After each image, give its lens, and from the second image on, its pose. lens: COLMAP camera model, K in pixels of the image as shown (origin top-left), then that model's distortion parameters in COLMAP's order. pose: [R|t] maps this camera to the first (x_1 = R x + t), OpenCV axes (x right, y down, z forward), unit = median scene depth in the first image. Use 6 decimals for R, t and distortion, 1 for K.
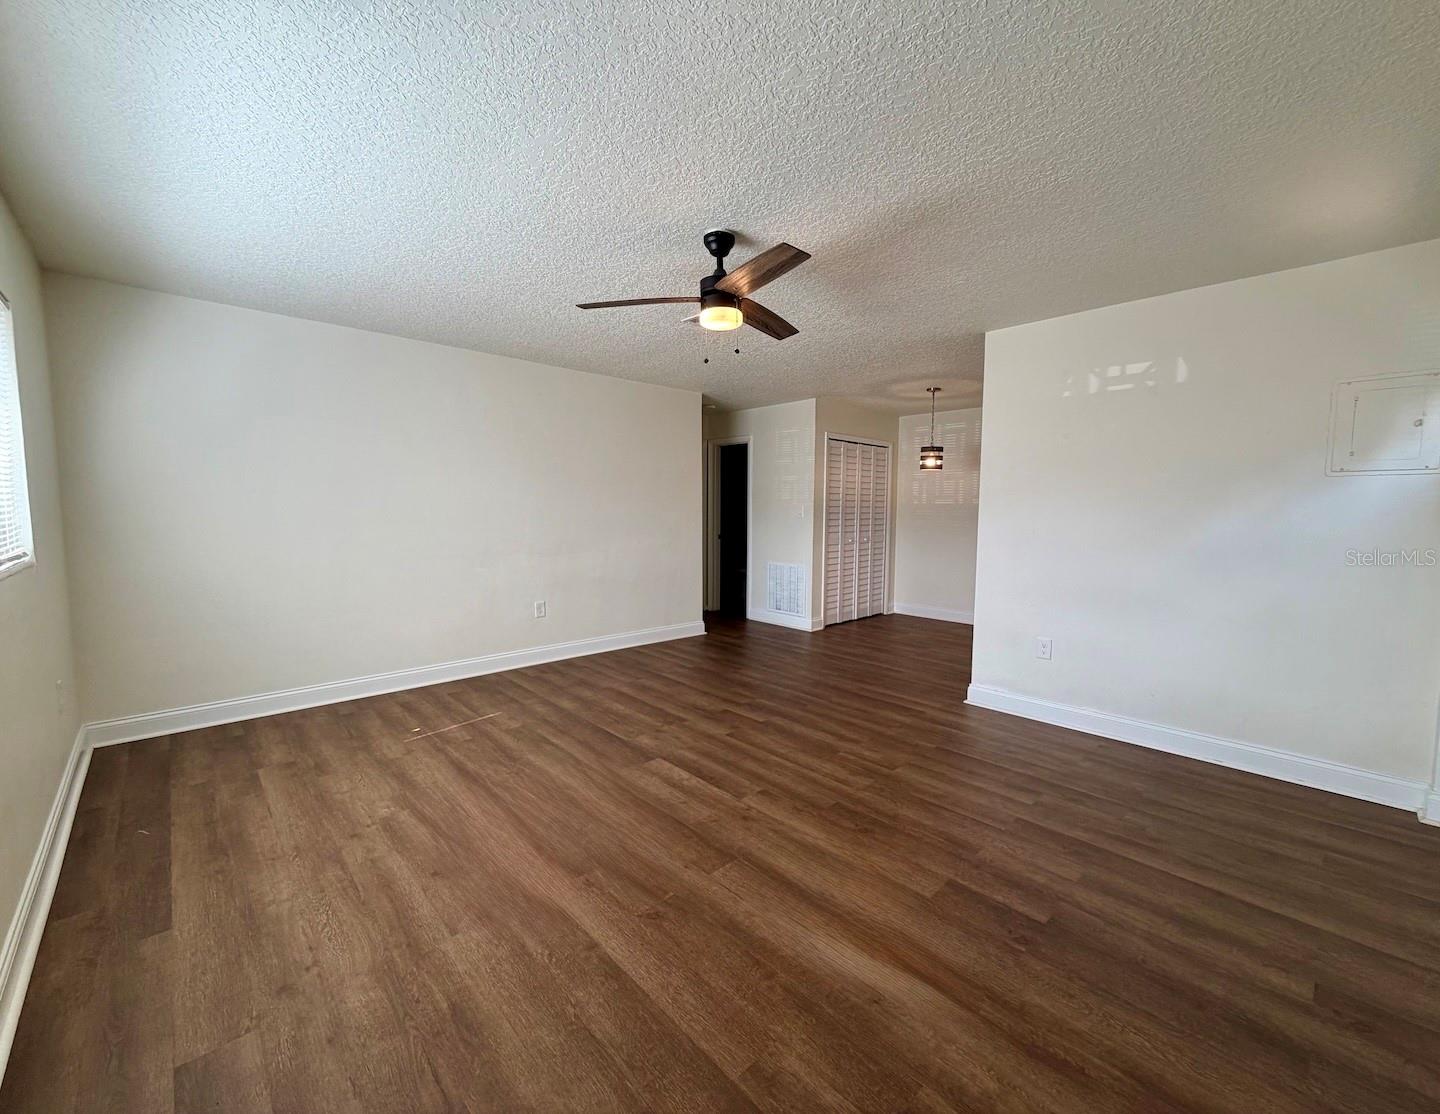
lens RADIAL K [[609.5, 0, 720.9], [0, 609.5, 558.2], [0, 0, 1]] dist [0.000363, 0.000010]
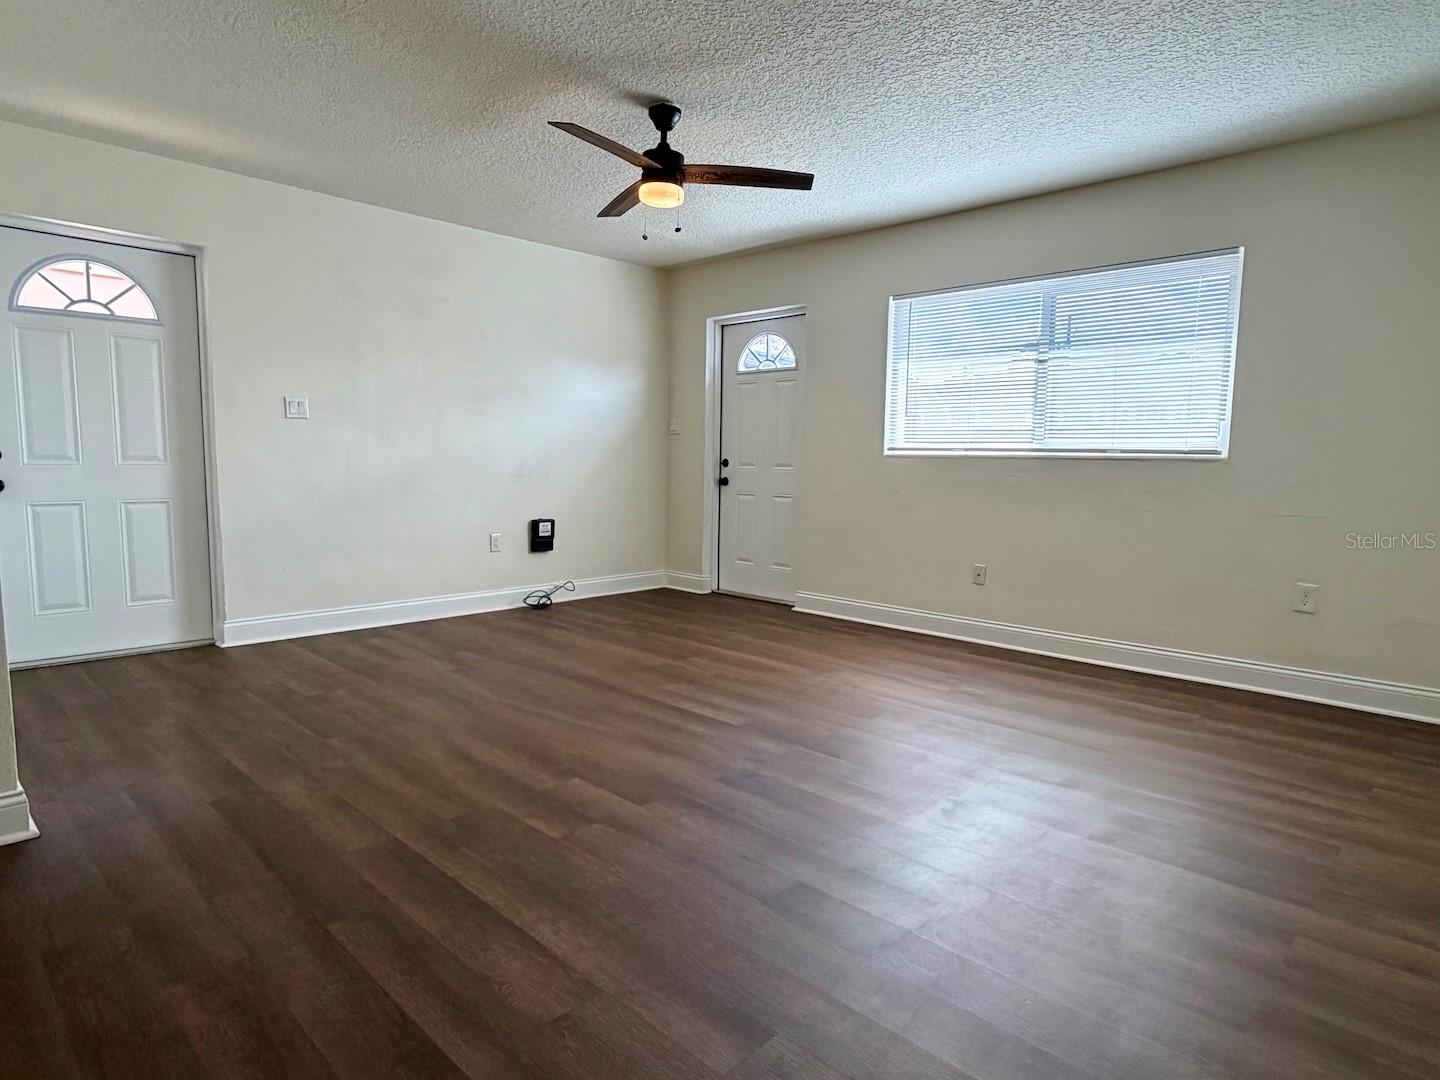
lens RADIAL K [[832.6, 0, 719.0], [0, 832.6, 542.8], [0, 0, 1]] dist [-0.003189, -0.000267]
pose [[-0.997872, -0.015741, -0.063271, -0.008815], [-0.027359, 0.981941, 0.187198, -0.074257], [0.059181, 0.188531, -0.980282, 1.692152]]
